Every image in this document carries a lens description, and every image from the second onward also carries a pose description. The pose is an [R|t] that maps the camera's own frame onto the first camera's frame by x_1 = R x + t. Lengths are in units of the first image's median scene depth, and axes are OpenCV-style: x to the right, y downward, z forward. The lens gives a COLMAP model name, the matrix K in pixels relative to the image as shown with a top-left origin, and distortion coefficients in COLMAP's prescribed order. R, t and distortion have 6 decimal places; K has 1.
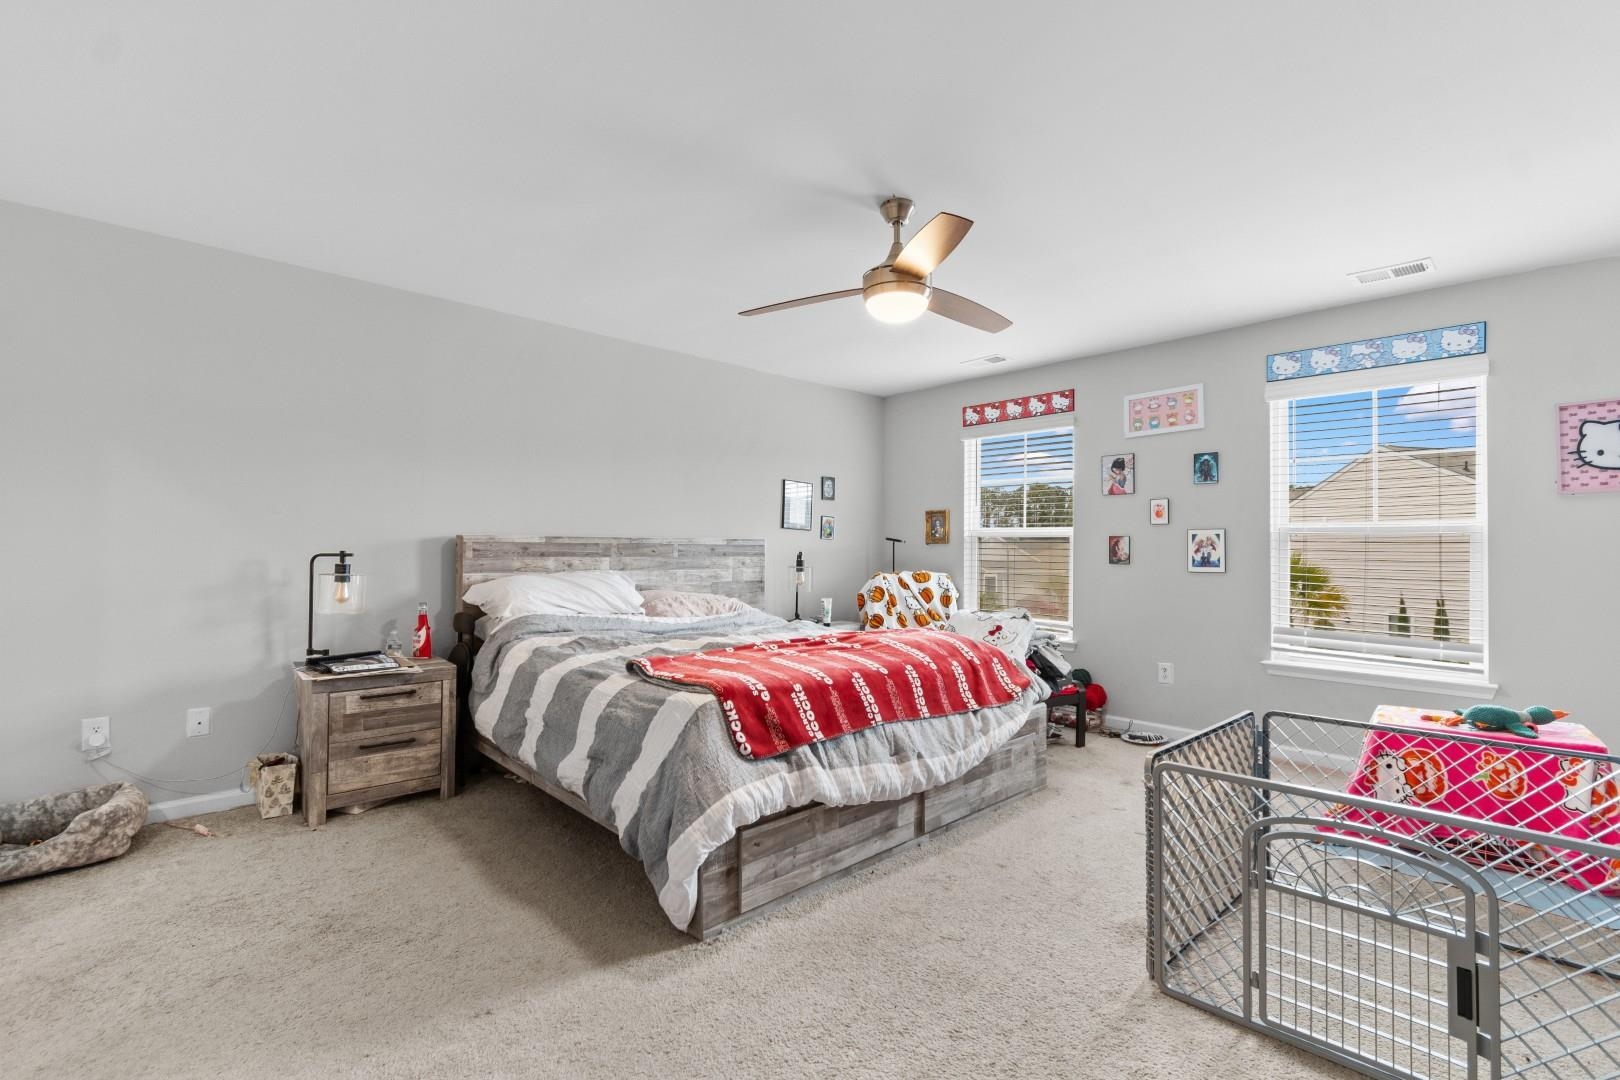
lens RADIAL K [[712.3, 0, 808.4], [0, 712.3, 549.6], [0, 0, 1]] dist [0.003331, -0.001094]
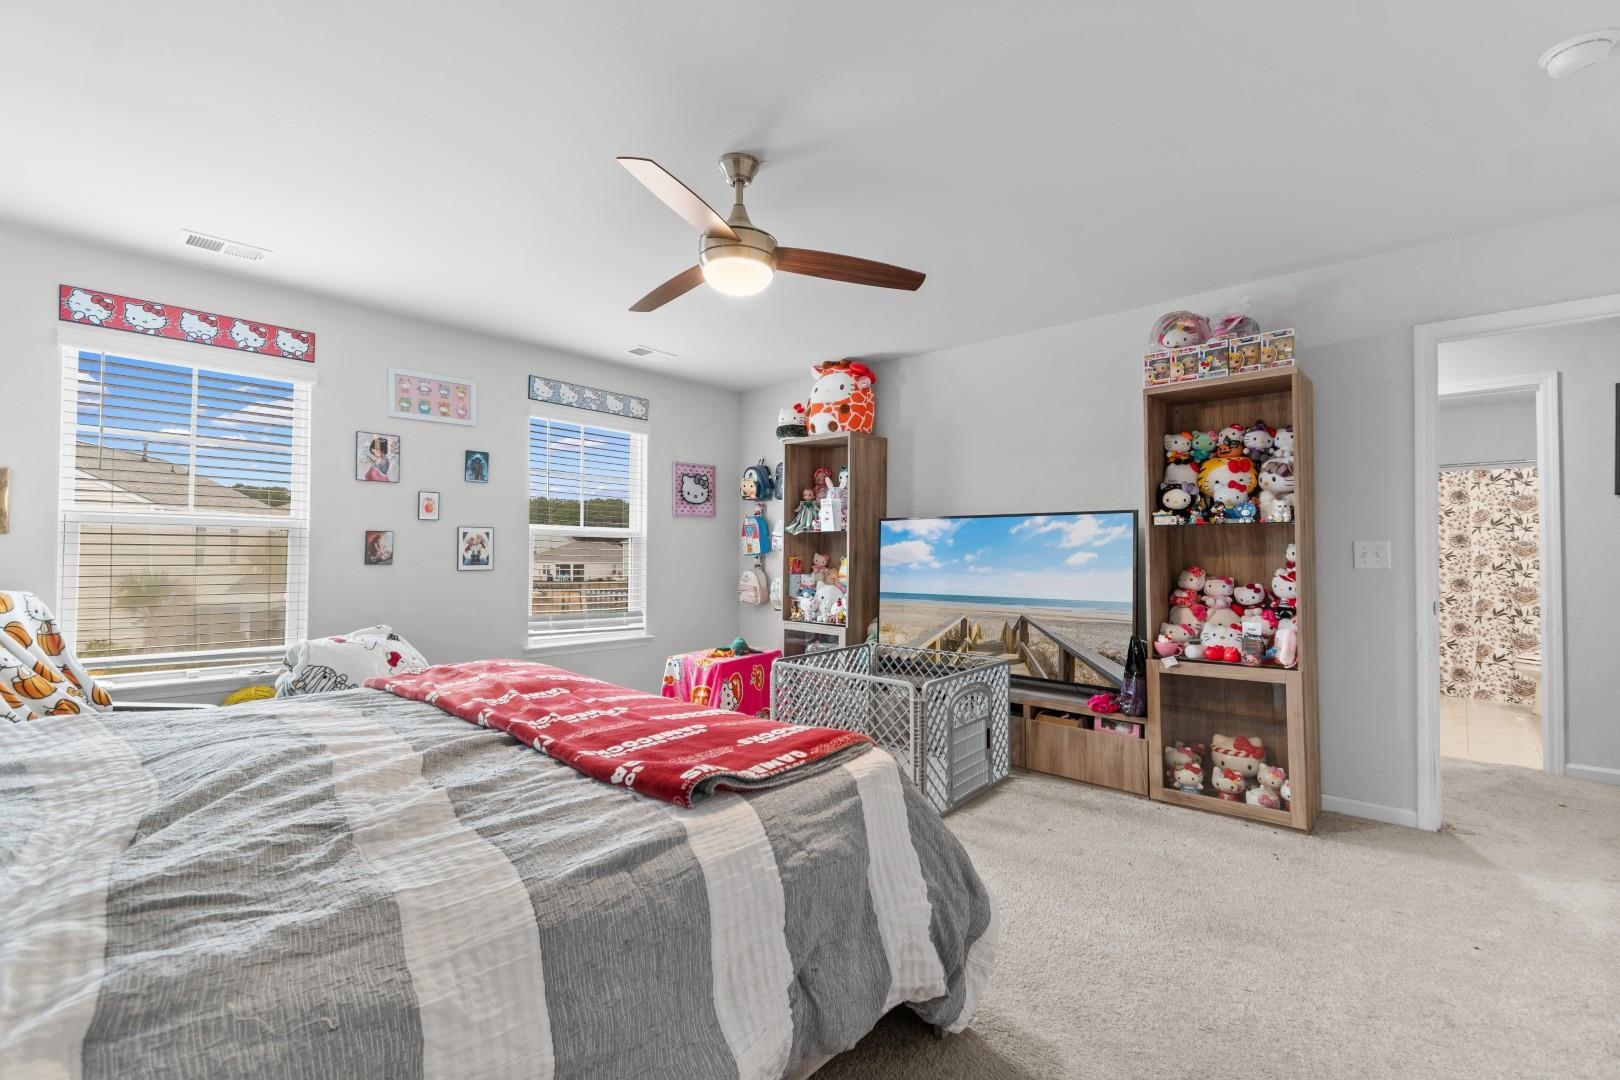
lens RADIAL K [[712.3, 0, 826.2], [0, 712.3, 546.1], [0, 0, 1]] dist [0.003331, -0.001094]
pose [[-0.095983, -0.005755, 0.995366, -0.461393], [-0.014985, 0.999878, 0.004336, -0.013065], [-0.995270, -0.014499, -0.096058, 0.567325]]
